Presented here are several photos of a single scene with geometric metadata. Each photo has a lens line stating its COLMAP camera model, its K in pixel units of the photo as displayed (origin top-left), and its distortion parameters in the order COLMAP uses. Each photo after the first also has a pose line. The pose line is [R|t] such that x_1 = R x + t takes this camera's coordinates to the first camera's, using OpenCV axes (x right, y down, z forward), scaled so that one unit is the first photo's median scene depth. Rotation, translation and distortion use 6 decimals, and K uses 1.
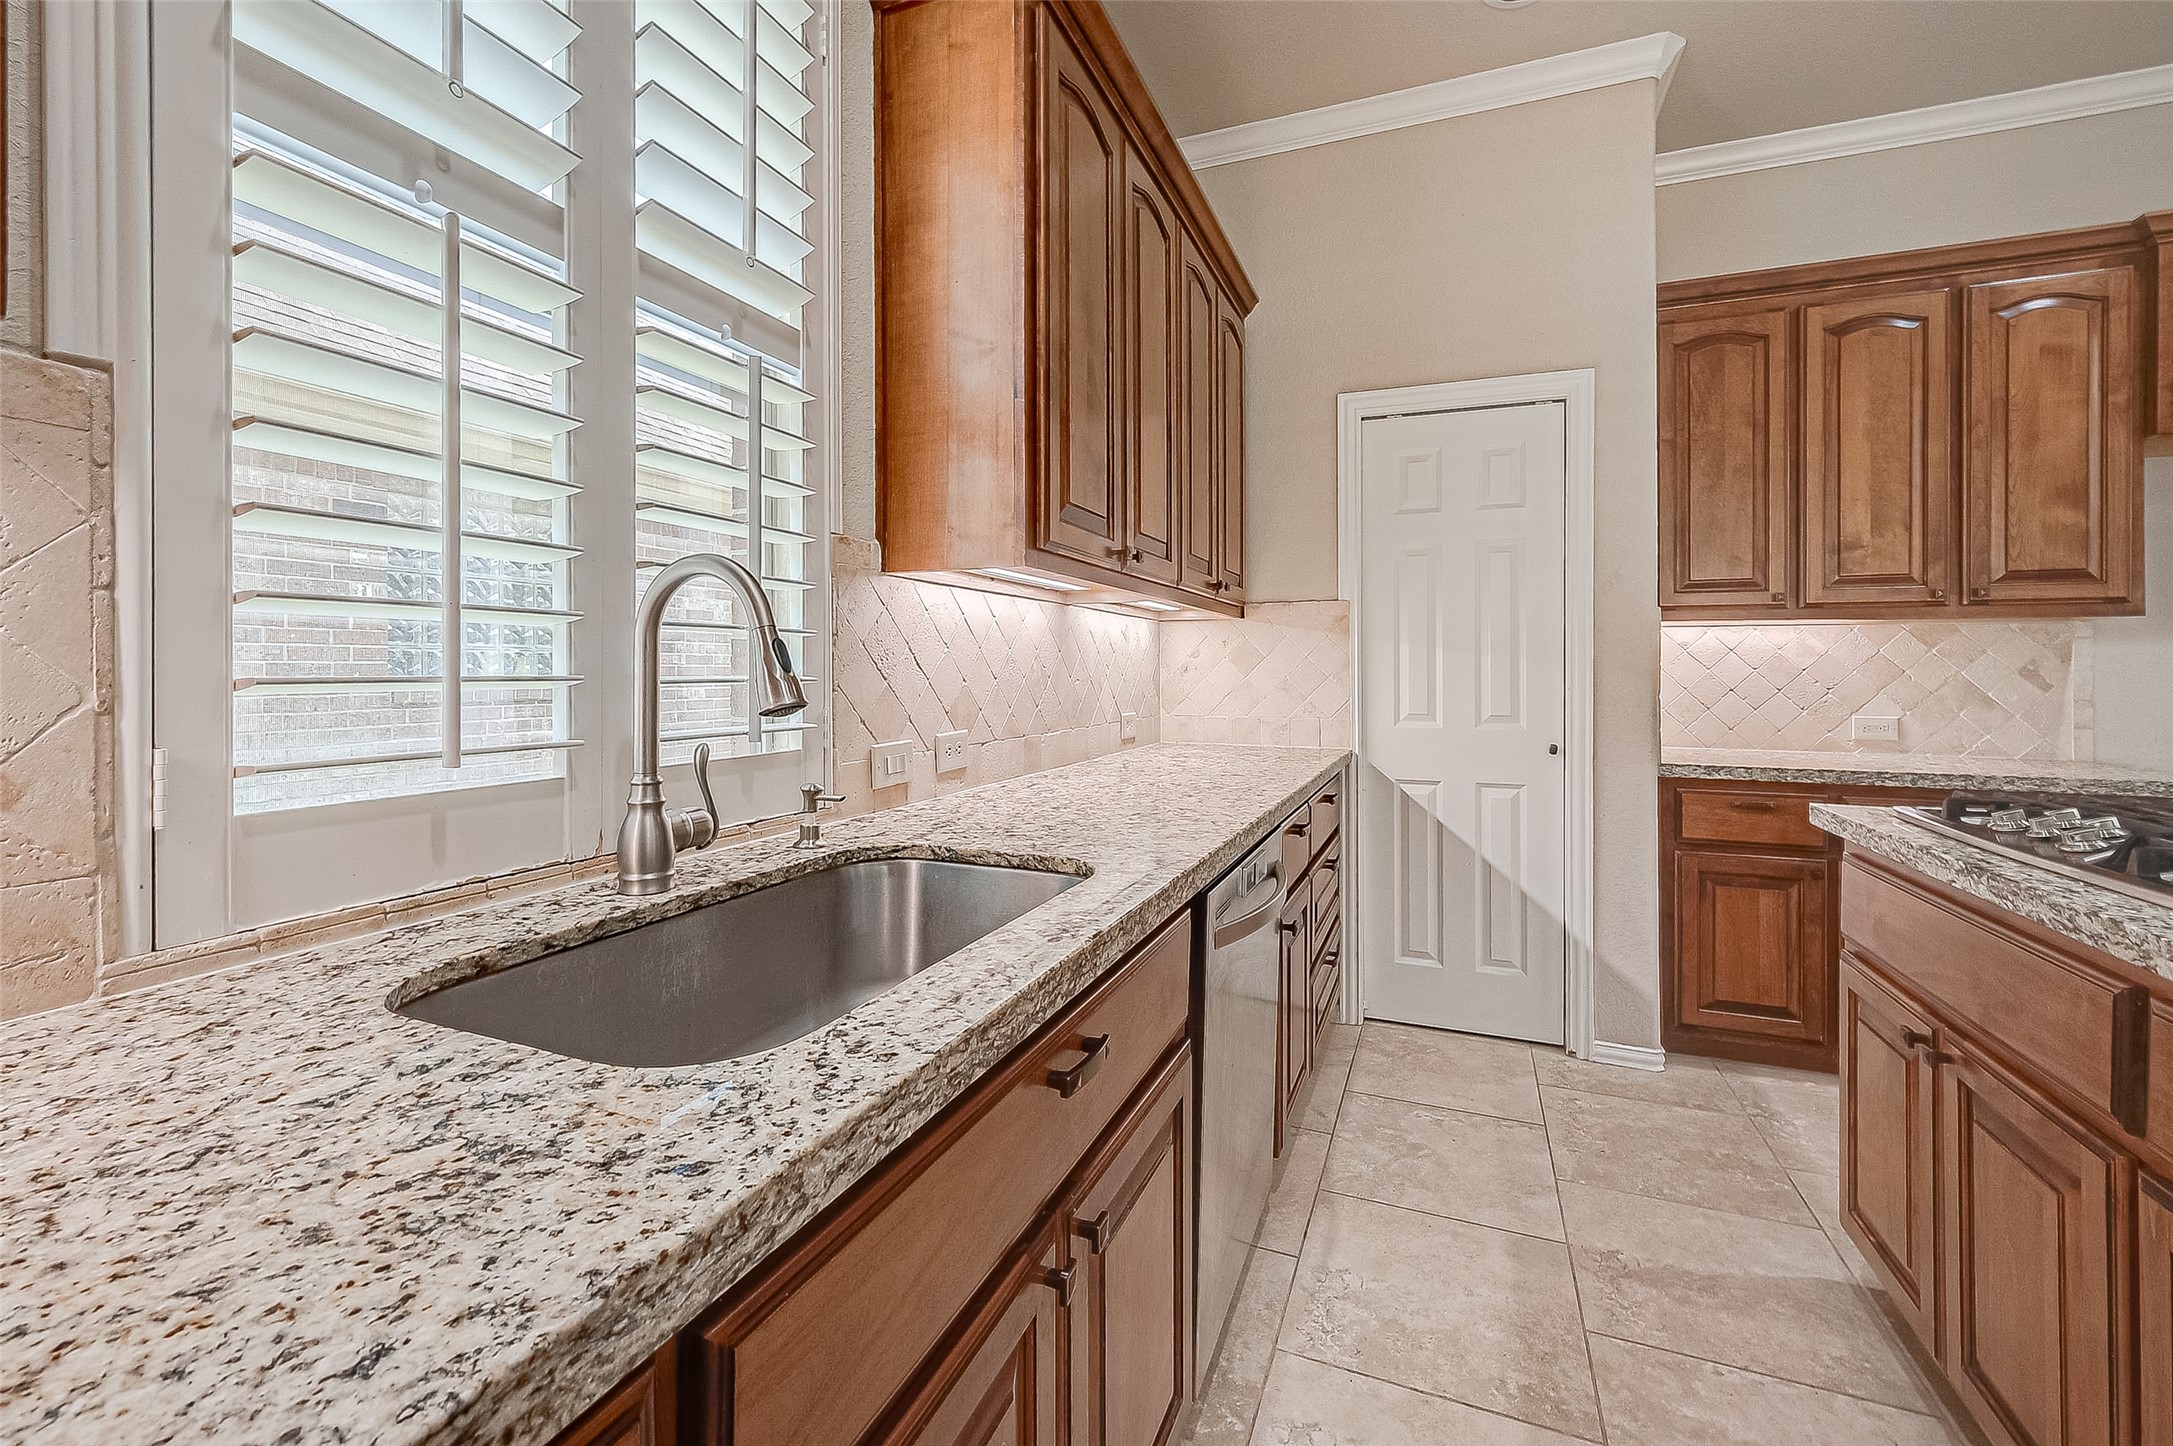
lens RADIAL K [[879.4, 0, 1109.9], [0, 879.4, 668.2], [0, 0, 1]] dist [0.001267, 0.000148]
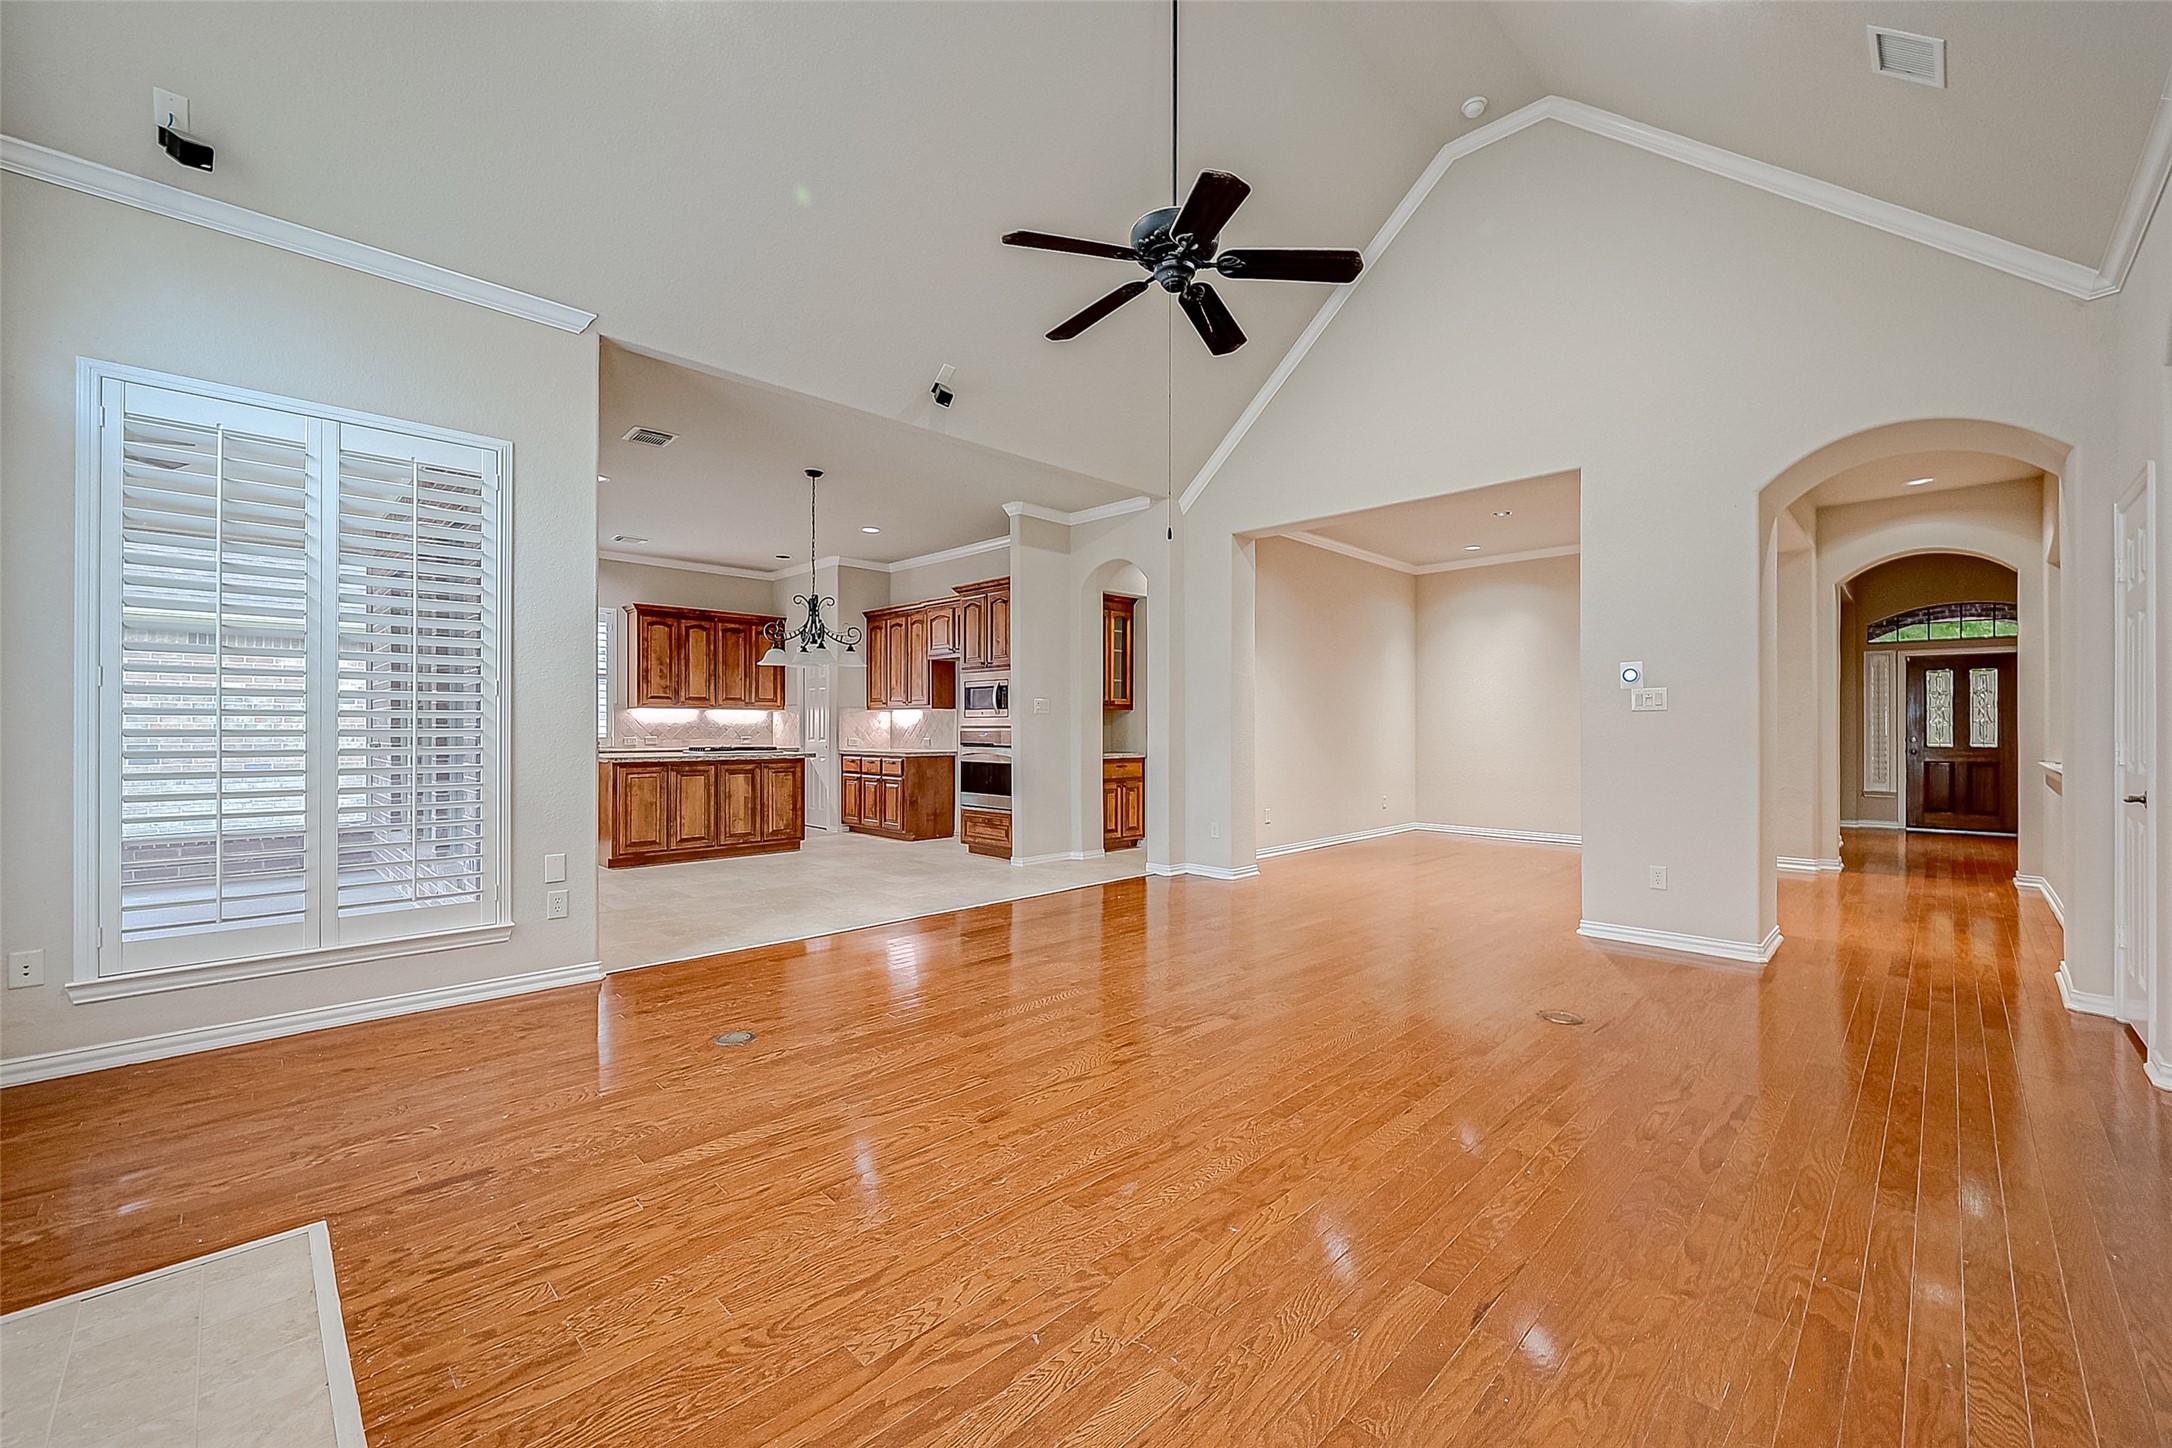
lens RADIAL K [[874.4, 0, 1095.9], [0, 874.4, 728.4], [0, 0, 1]] dist [-0.000903, 0.001843]
pose [[0.916013, -0.002624, -0.401140, 3.042234], [0.002804, 0.999996, -0.000137, 0.022359], [0.401139, -0.000999, 0.916017, -1.905490]]
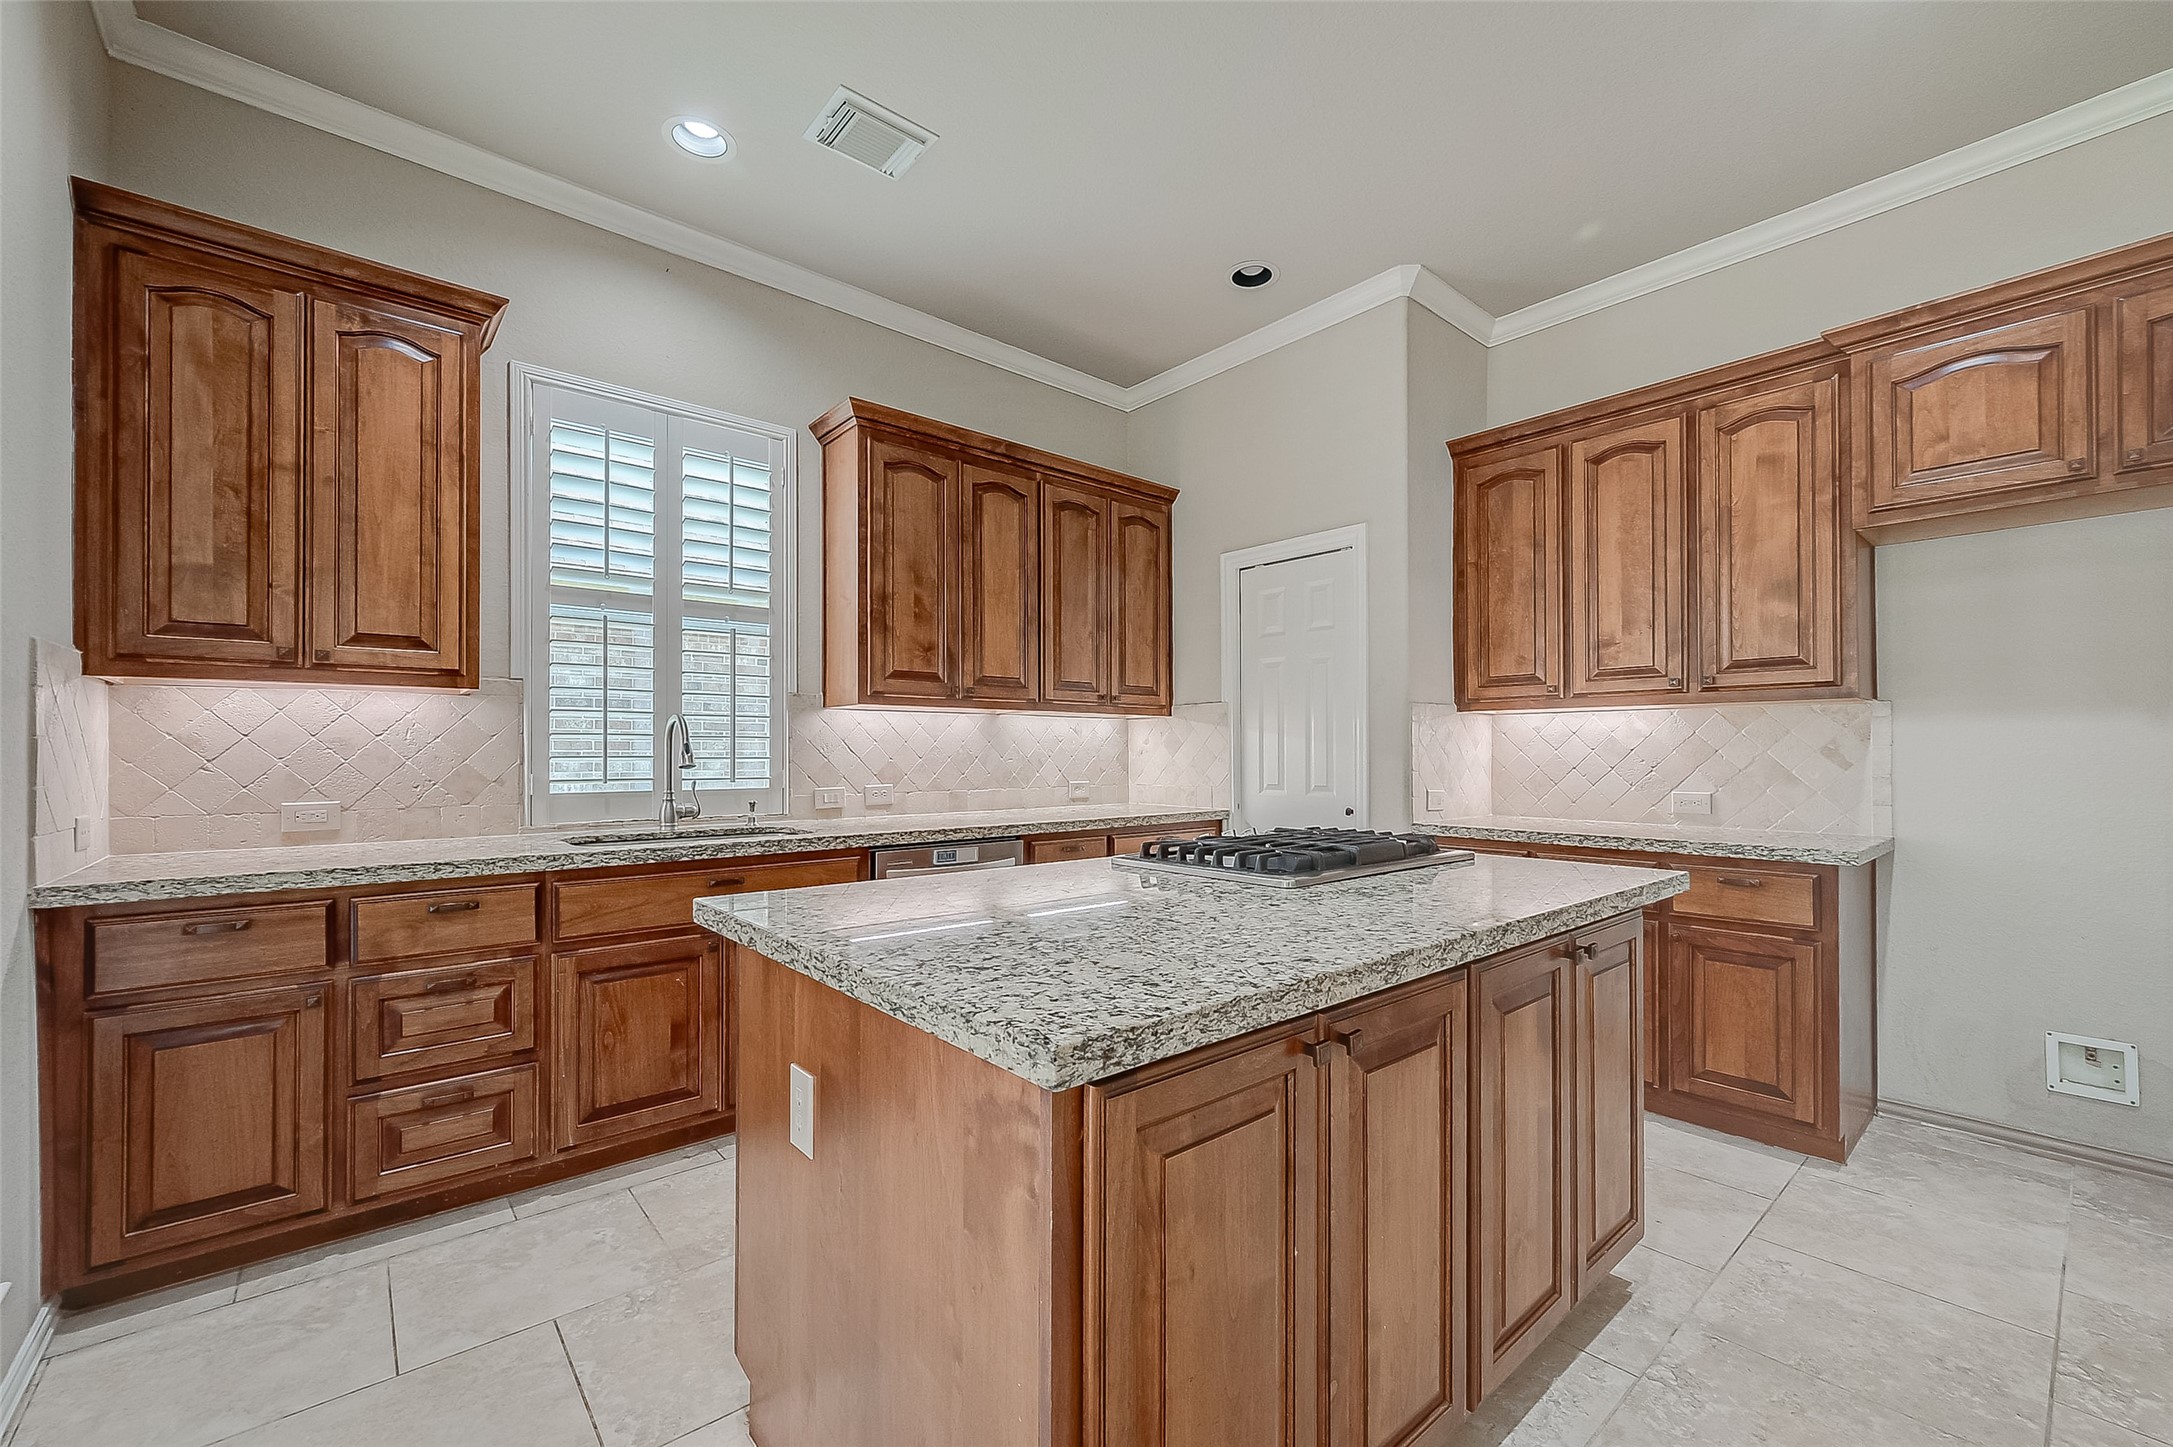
lens RADIAL K [[874.8, 0, 1091.7], [0, 874.8, 744.8], [0, 0, 1]] dist [-0.000903, 0.001843]
pose [[0.885082, -0.009202, -0.465343, 0.792933], [0.004597, 0.999929, -0.011030, 0.004706], [0.465412, 0.007624, 0.885061, -0.347685]]
